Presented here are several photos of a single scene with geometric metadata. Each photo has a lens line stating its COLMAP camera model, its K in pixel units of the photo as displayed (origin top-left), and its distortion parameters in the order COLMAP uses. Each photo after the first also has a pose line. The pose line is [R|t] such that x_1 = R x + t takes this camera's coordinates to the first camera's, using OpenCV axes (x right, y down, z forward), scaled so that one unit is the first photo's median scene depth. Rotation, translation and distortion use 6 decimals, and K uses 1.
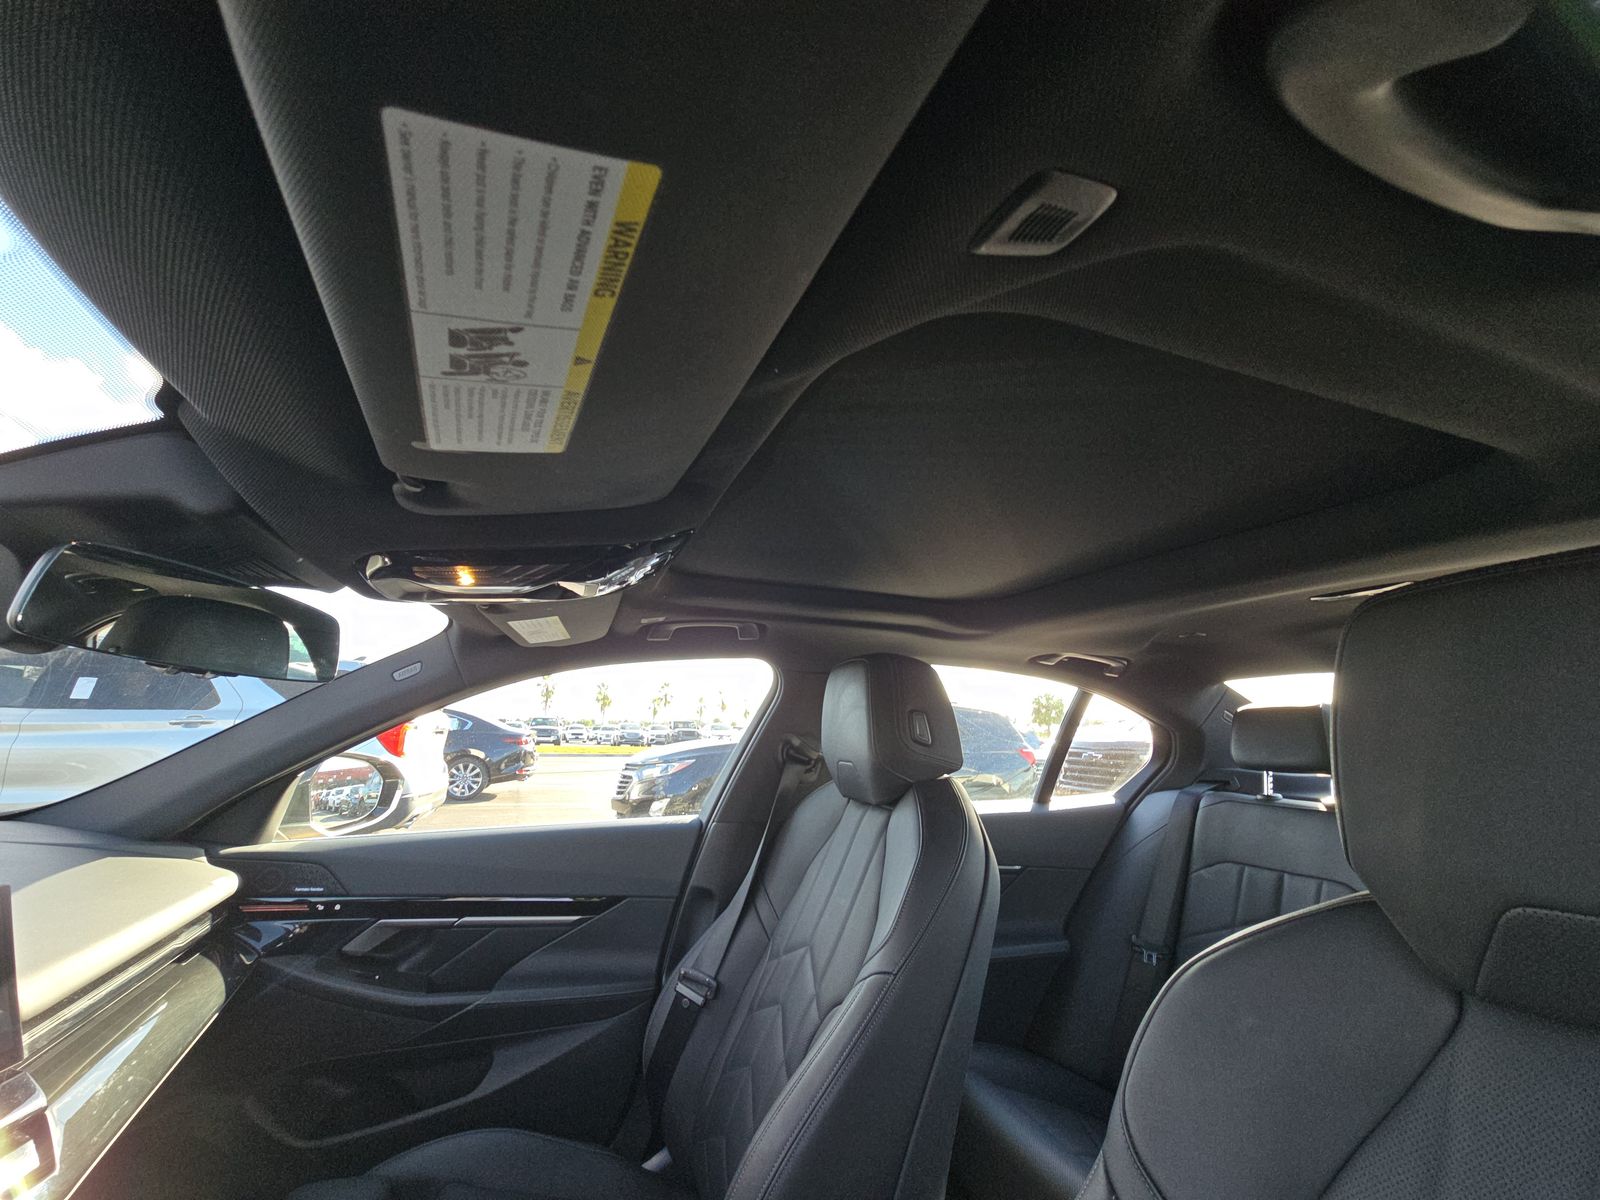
lens RADIAL K [[670.6, 0, 805.8], [0, 670.6, 606.7], [0, 0, 1]] dist [0.011720, -0.000374]
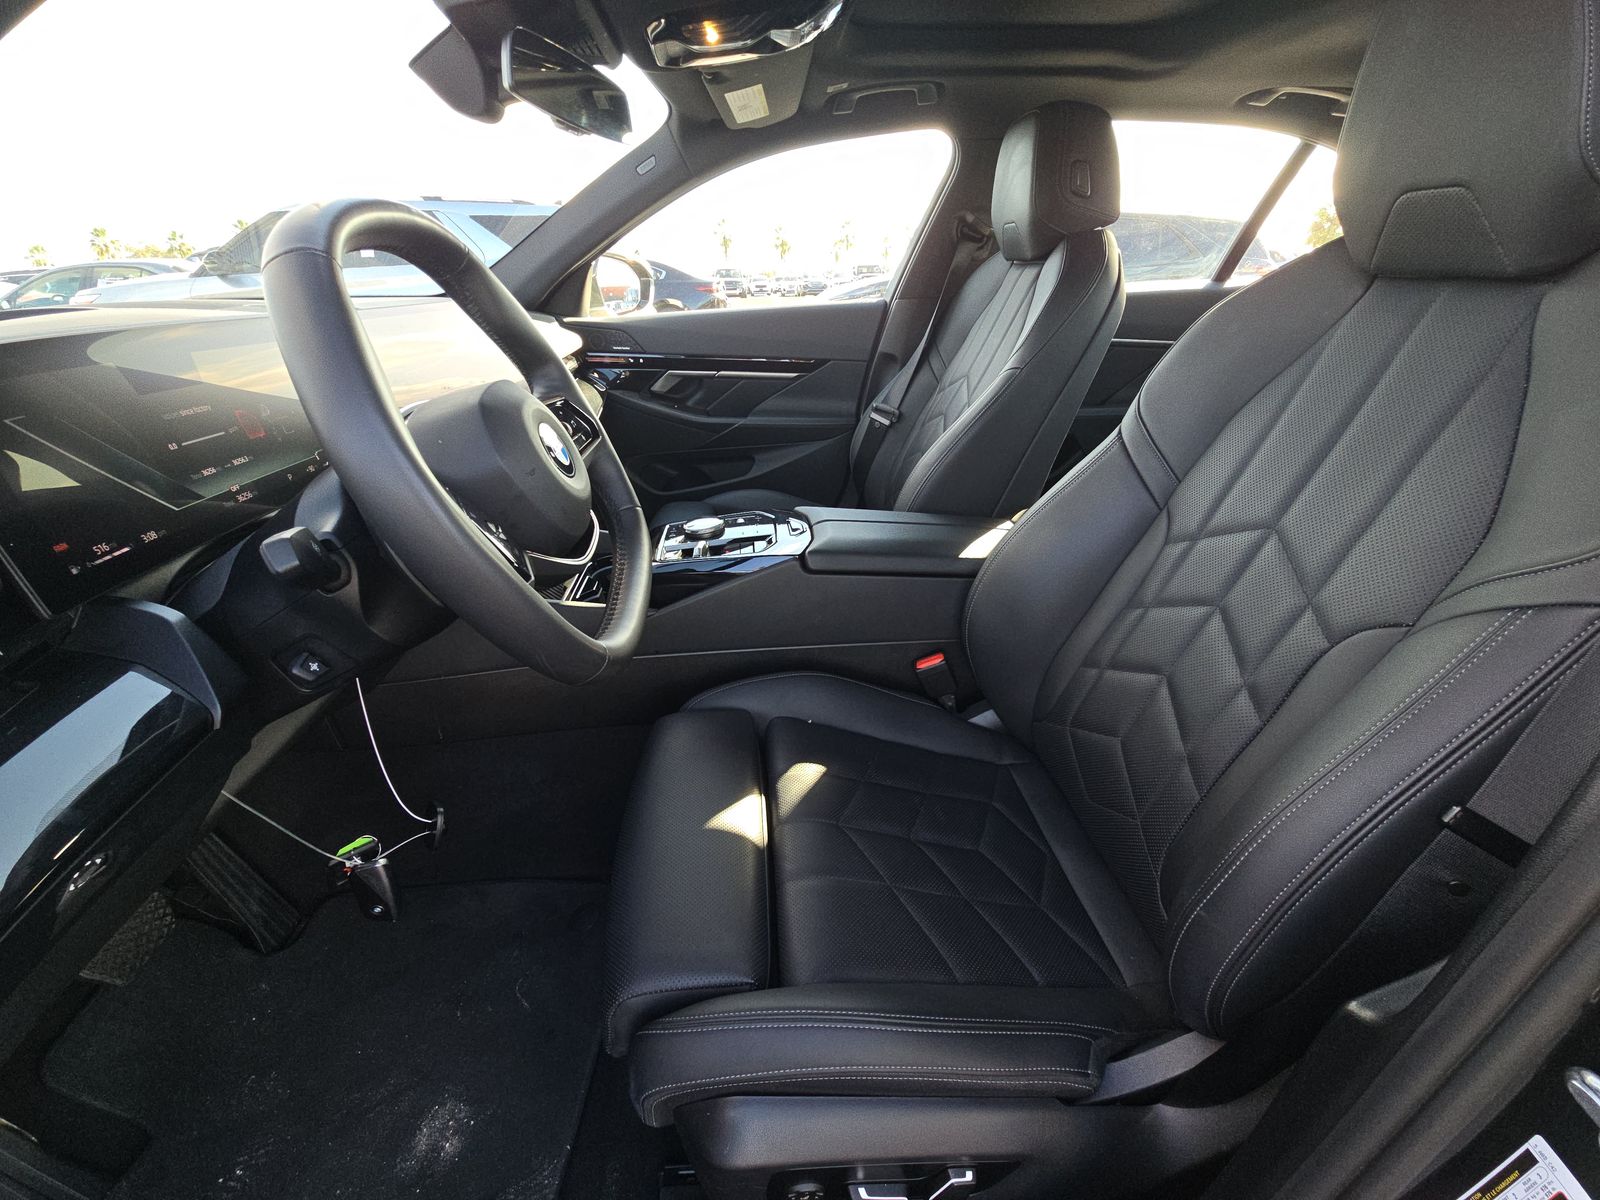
lens RADIAL K [[670.6, 0, 805.8], [0, 670.6, 606.7], [0, 0, 1]] dist [0.011720, -0.000374]
pose [[0.965403, 0.072011, -0.250620, 0.055338], [0.090591, 0.808628, 0.581304, 0.056095], [0.244519, -0.583897, 0.774128, -0.339363]]
